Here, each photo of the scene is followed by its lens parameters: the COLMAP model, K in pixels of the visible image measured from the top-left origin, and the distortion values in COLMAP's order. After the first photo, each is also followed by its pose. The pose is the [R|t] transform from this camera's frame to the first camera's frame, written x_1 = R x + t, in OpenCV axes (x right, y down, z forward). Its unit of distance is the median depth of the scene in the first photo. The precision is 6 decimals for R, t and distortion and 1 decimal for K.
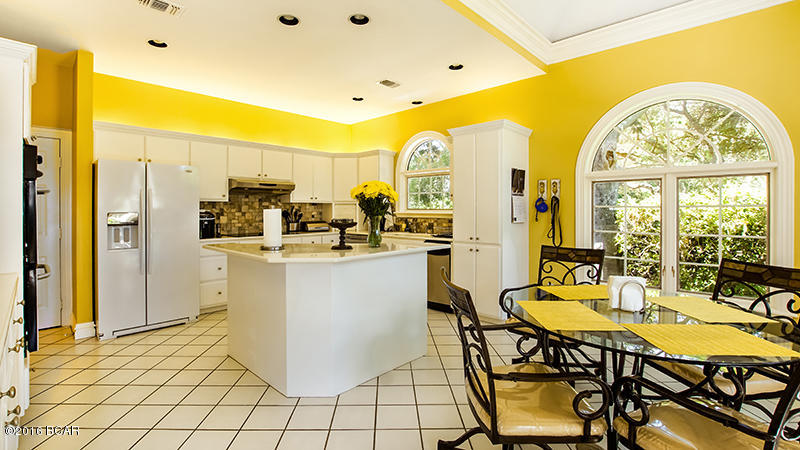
lens RADIAL K [[371.8, 0, 399.8], [0, 371.8, 209.2], [0, 0, 1]] dist [-0.001334, -0.000076]
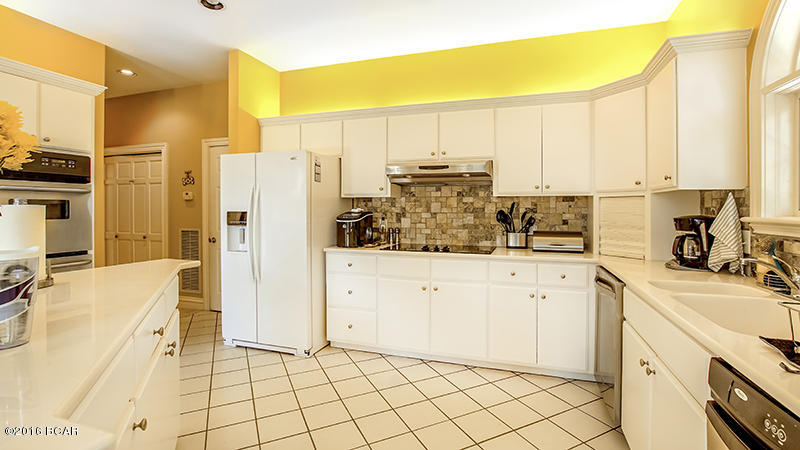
lens RADIAL K [[371.8, 0, 399.8], [0, 371.8, 209.2], [0, 0, 1]] dist [-0.001334, -0.000076]
pose [[0.419790, 0.002844, -0.907617, 0.165525], [-0.001449, 0.999996, 0.002463, 0.000321], [0.907620, 0.000281, 0.419792, 0.658584]]
